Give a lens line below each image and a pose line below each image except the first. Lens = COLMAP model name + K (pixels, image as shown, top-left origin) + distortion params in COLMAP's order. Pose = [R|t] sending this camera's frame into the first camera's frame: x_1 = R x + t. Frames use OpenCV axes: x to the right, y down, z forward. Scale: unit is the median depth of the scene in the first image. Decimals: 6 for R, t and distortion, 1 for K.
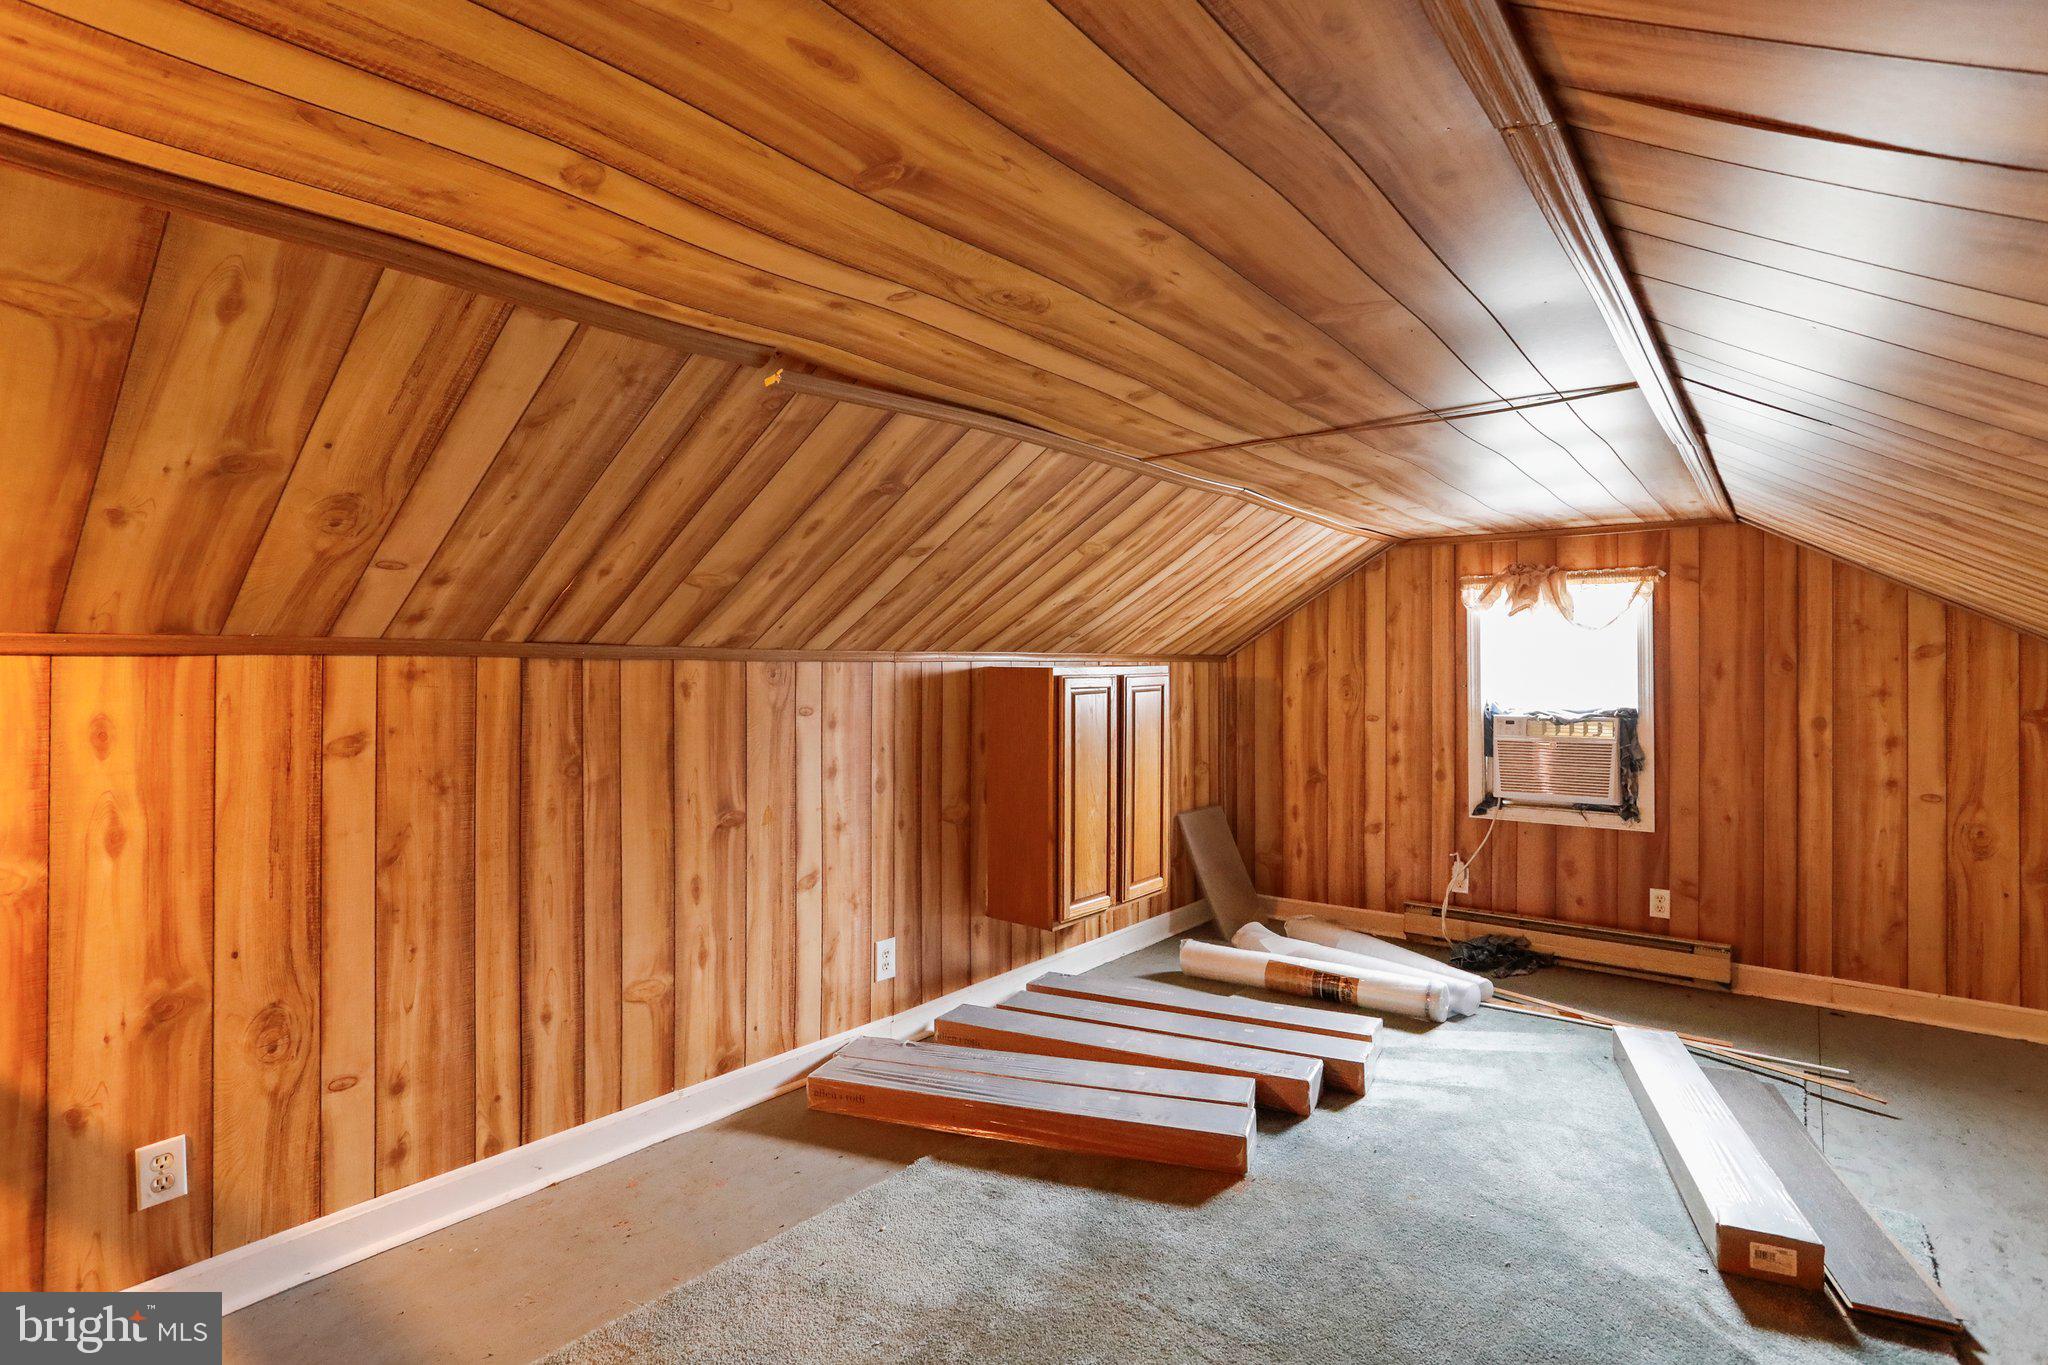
lens RADIAL K [[999.9, 0, 1038.7], [0, 999.9, 665.7], [0, 0, 1]] dist [-0.085801, 0.053808]
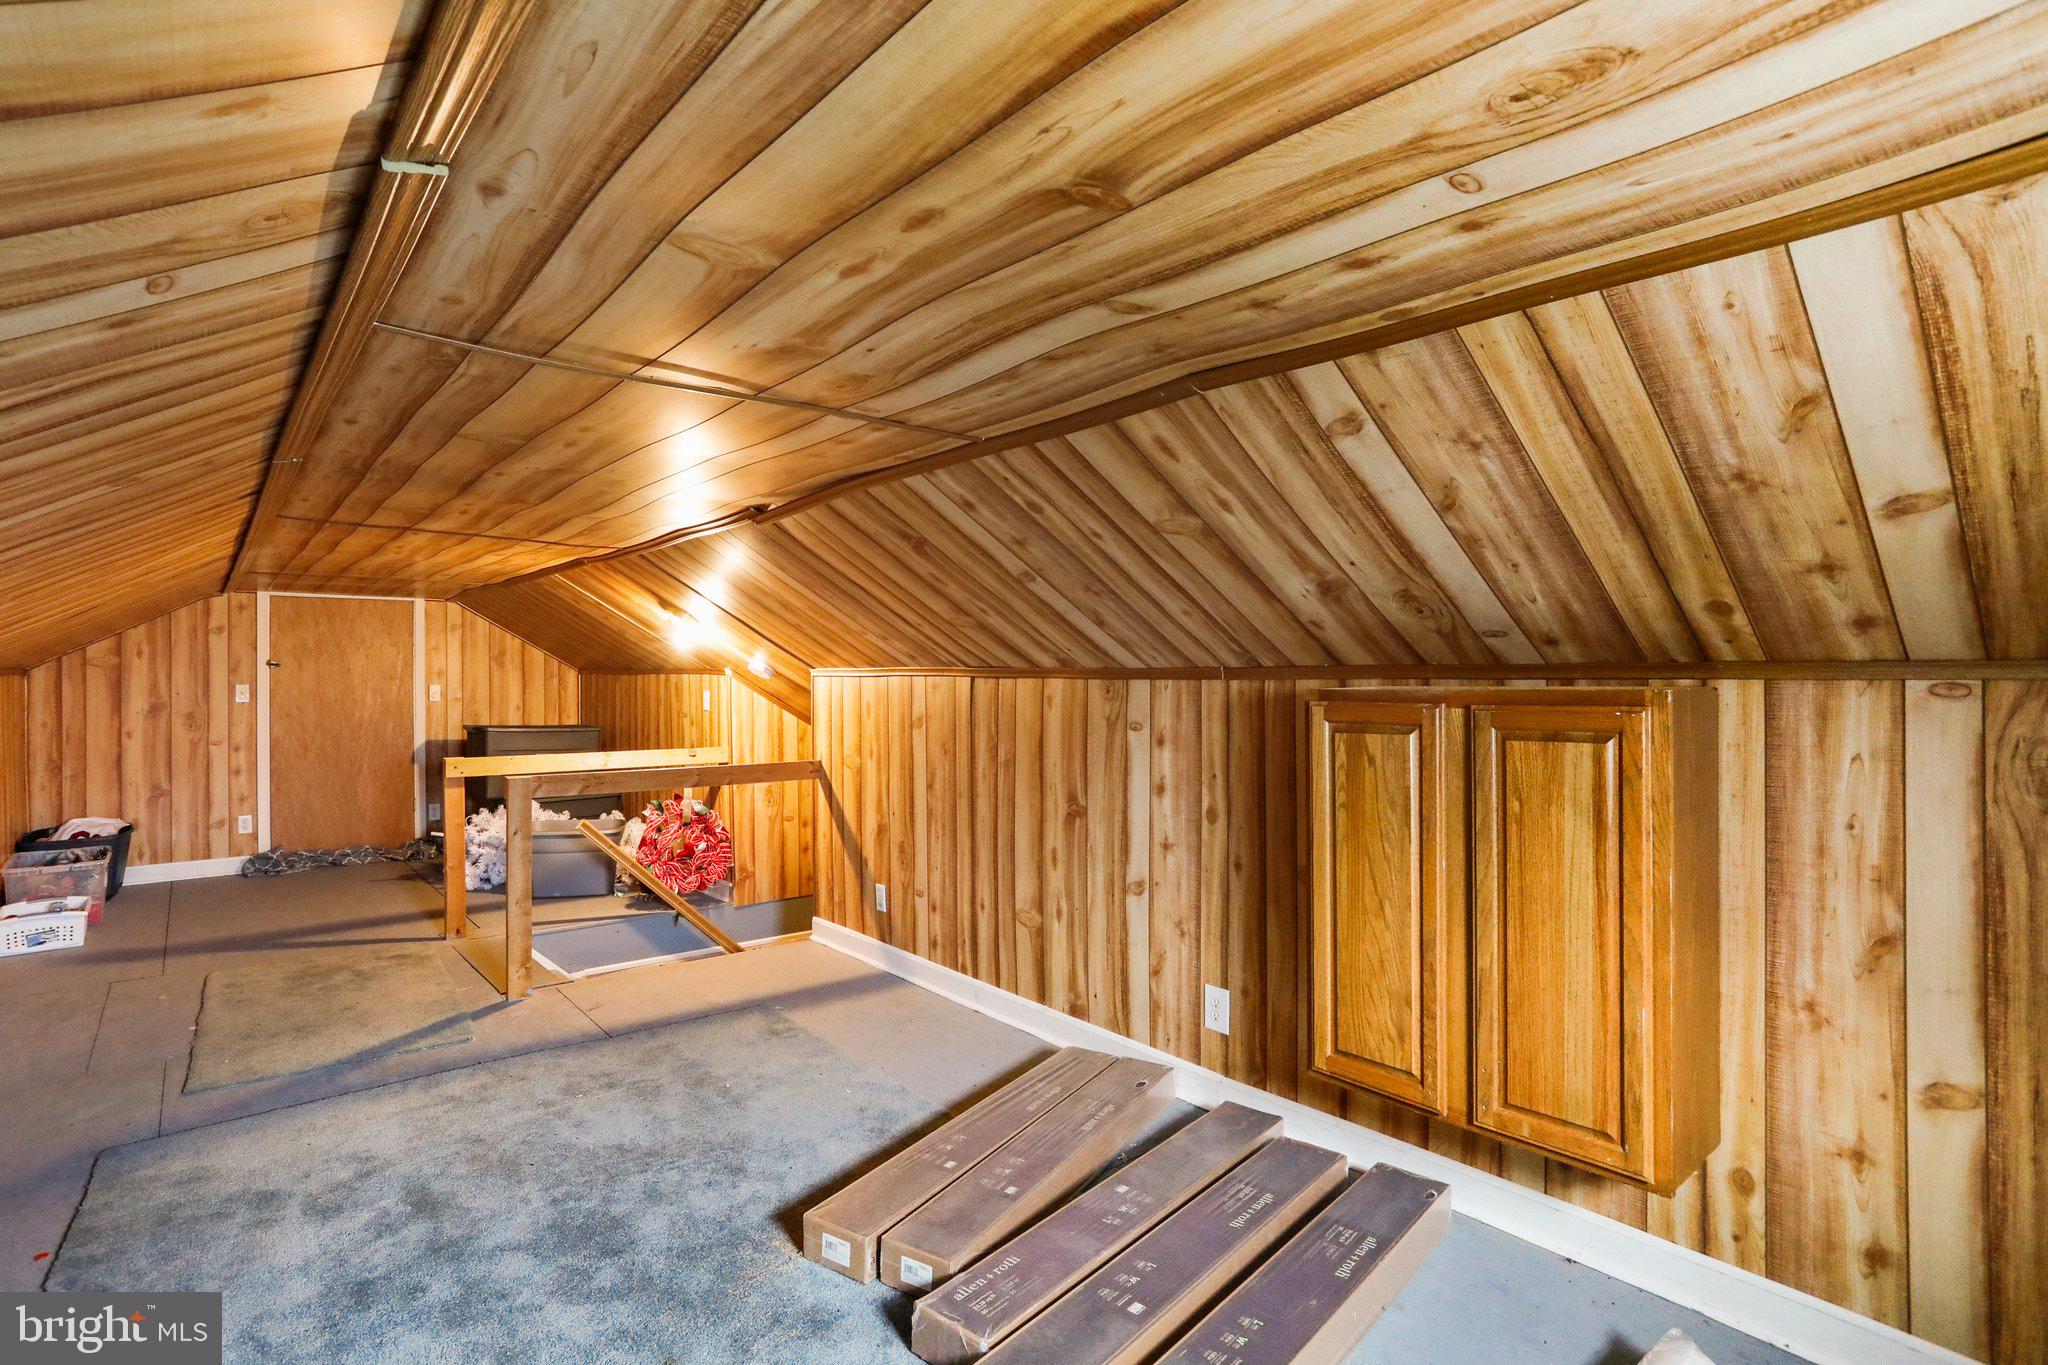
lens RADIAL K [[999.9, 0, 1038.7], [0, 999.9, 665.7], [0, 0, 1]] dist [-0.085801, 0.053808]
pose [[-0.193106, -0.011053, -0.981116, 0.837046], [0.000026, 0.999936, -0.011270, -0.007357], [0.981178, -0.002202, -0.193094, 1.110614]]
